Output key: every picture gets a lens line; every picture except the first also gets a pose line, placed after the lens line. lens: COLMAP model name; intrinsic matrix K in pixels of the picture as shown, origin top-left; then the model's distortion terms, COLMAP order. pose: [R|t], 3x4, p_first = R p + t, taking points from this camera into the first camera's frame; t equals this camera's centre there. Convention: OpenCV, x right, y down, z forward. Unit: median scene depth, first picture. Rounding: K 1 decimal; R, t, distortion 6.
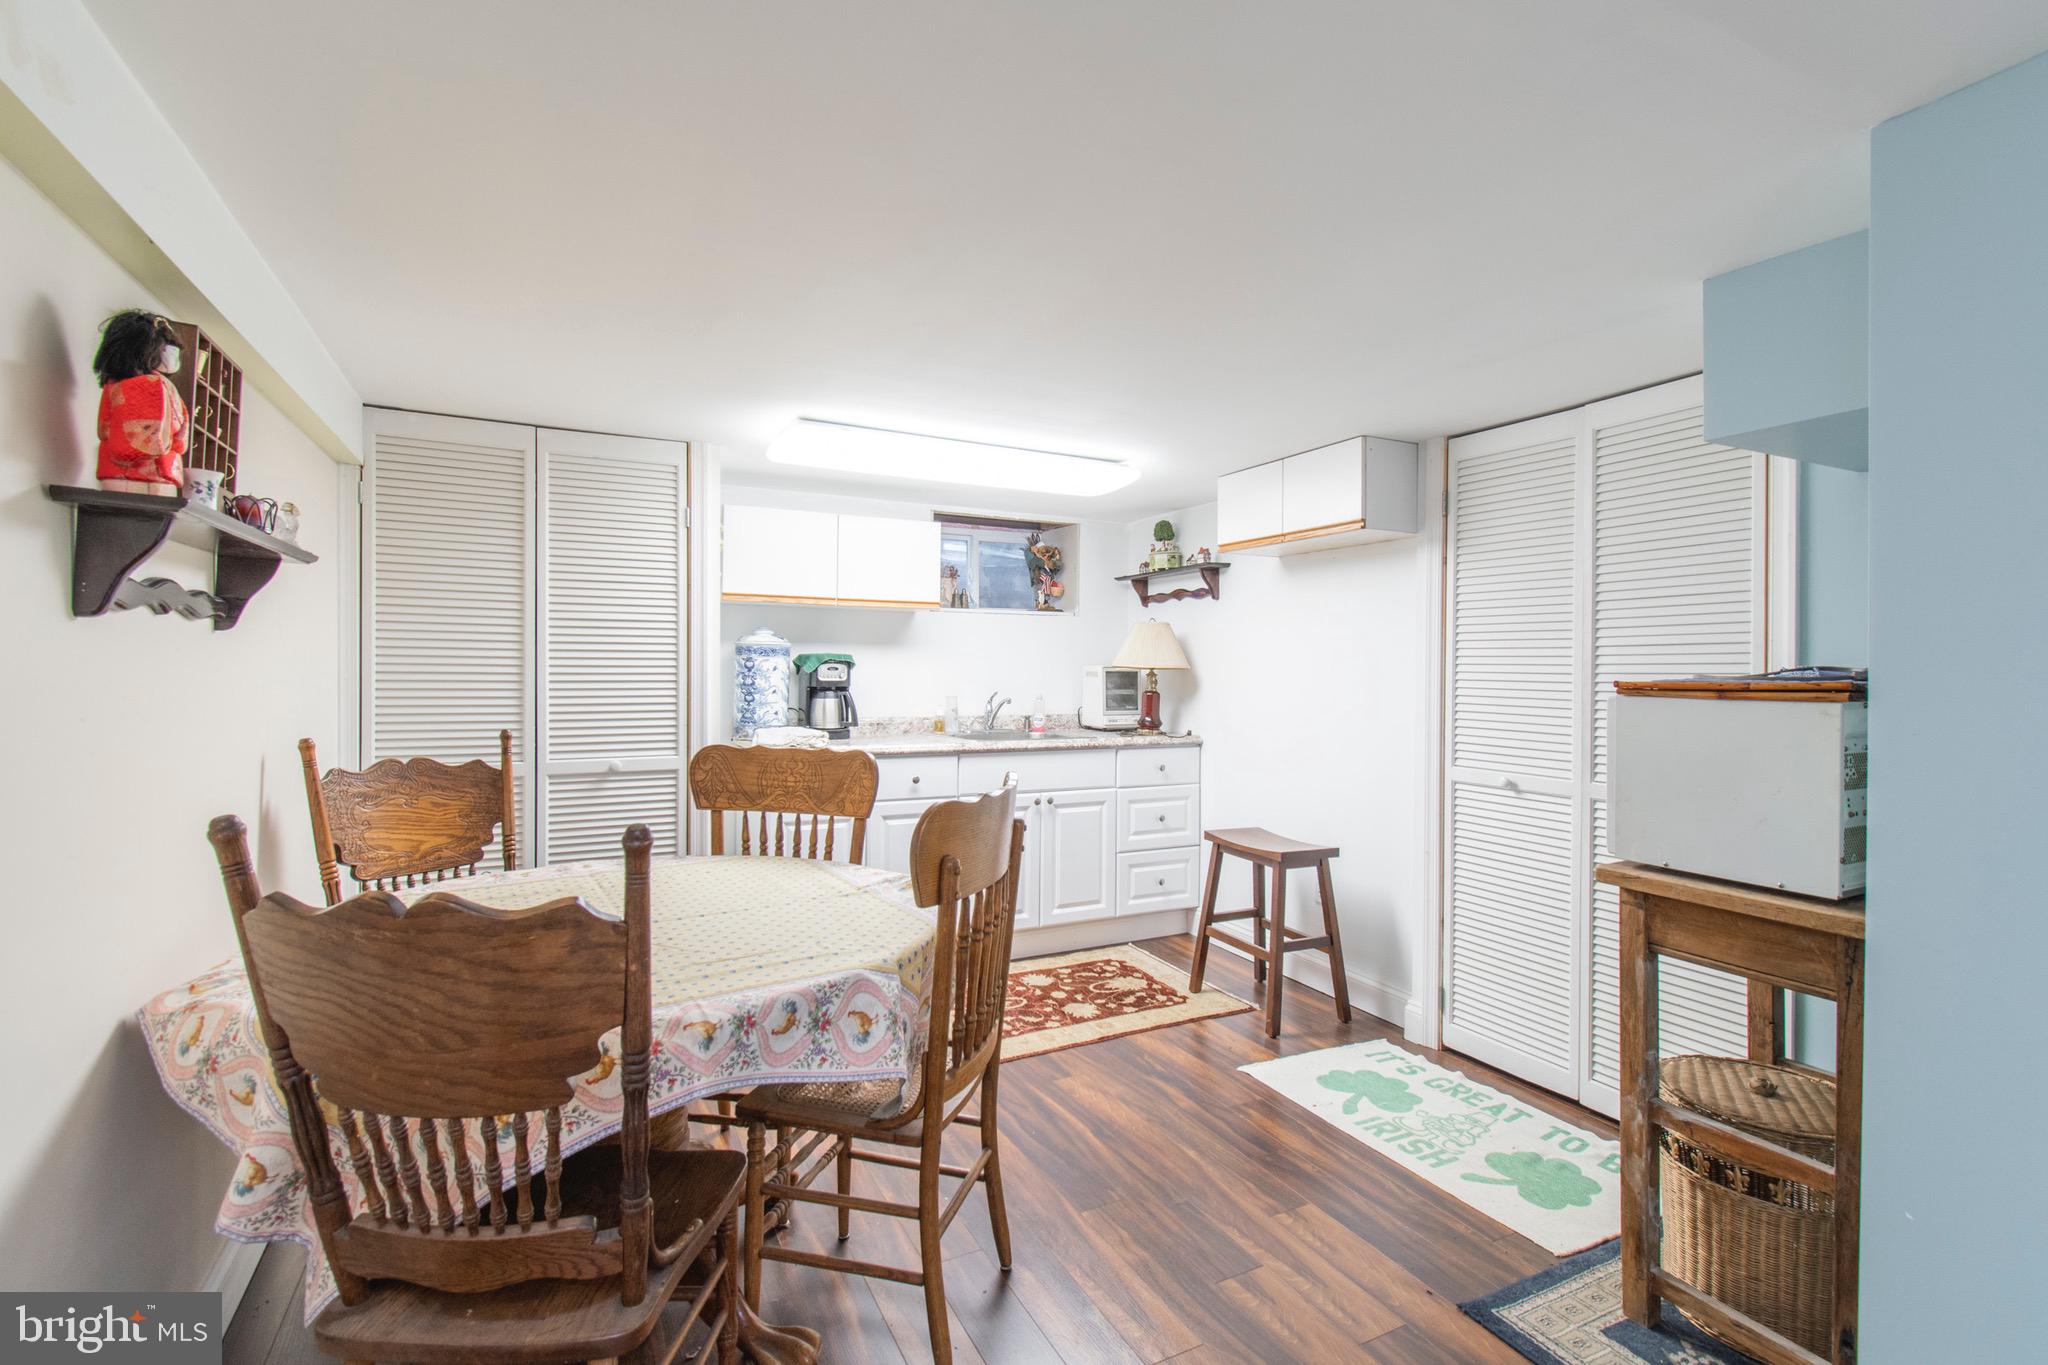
lens RADIAL K [[921.7, 0, 1026.5], [0, 921.7, 668.0], [0, 0, 1]] dist [0.003056, -0.001015]
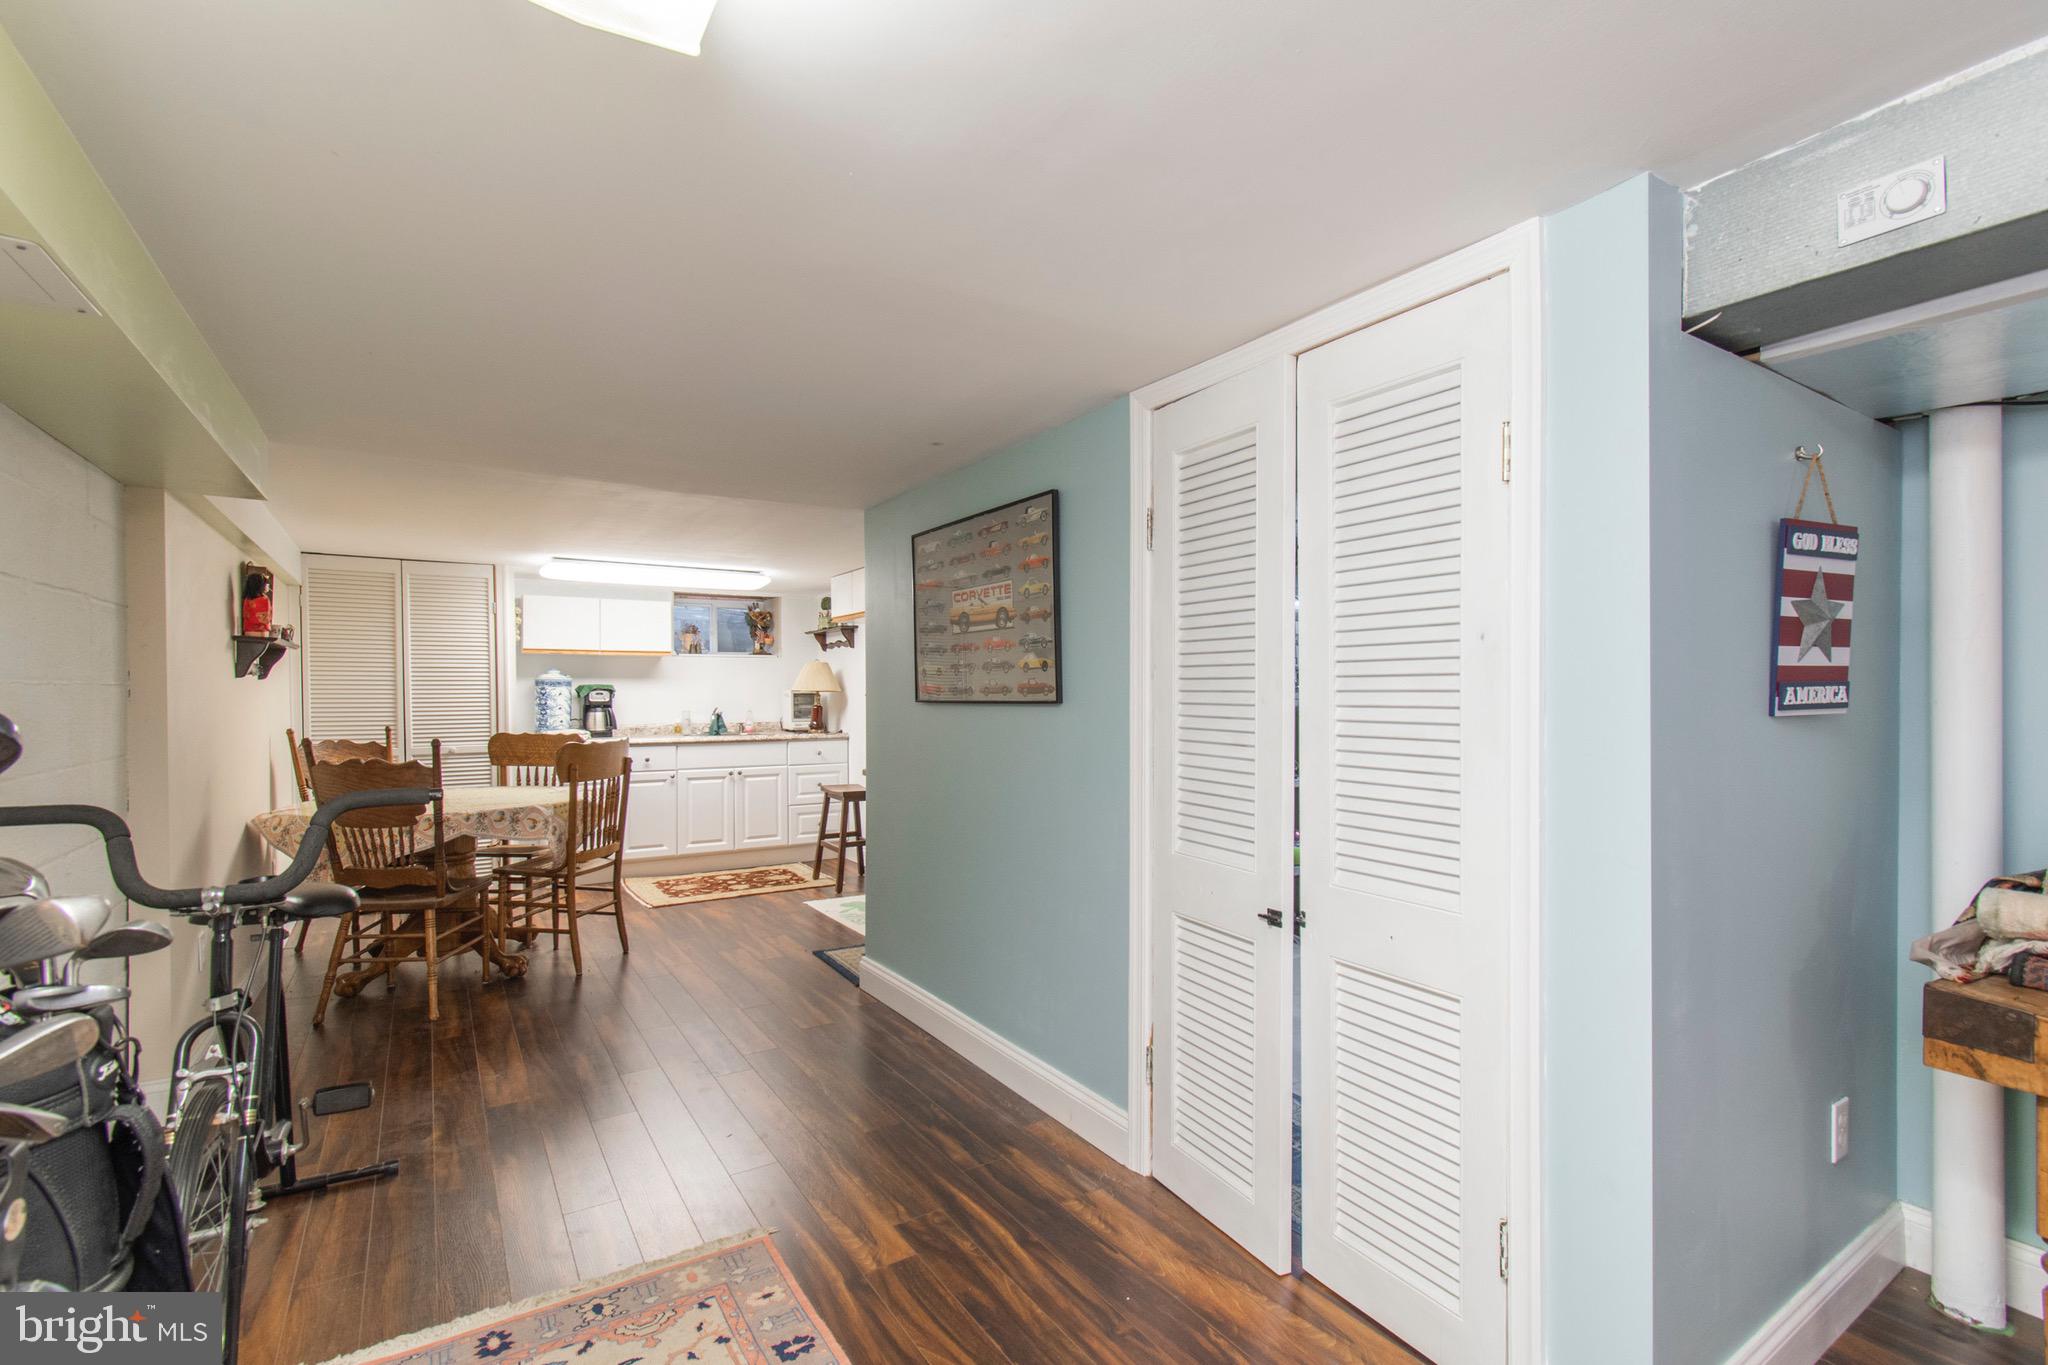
lens RADIAL K [[921.7, 0, 1022.9], [0, 921.7, 700.2], [0, 0, 1]] dist [0.003056, -0.001015]
pose [[0.994855, -0.013486, 0.100408, 0.378458], [0.012619, 0.999877, 0.009267, 0.006577], [-0.100521, -0.007952, 0.994903, -0.706447]]
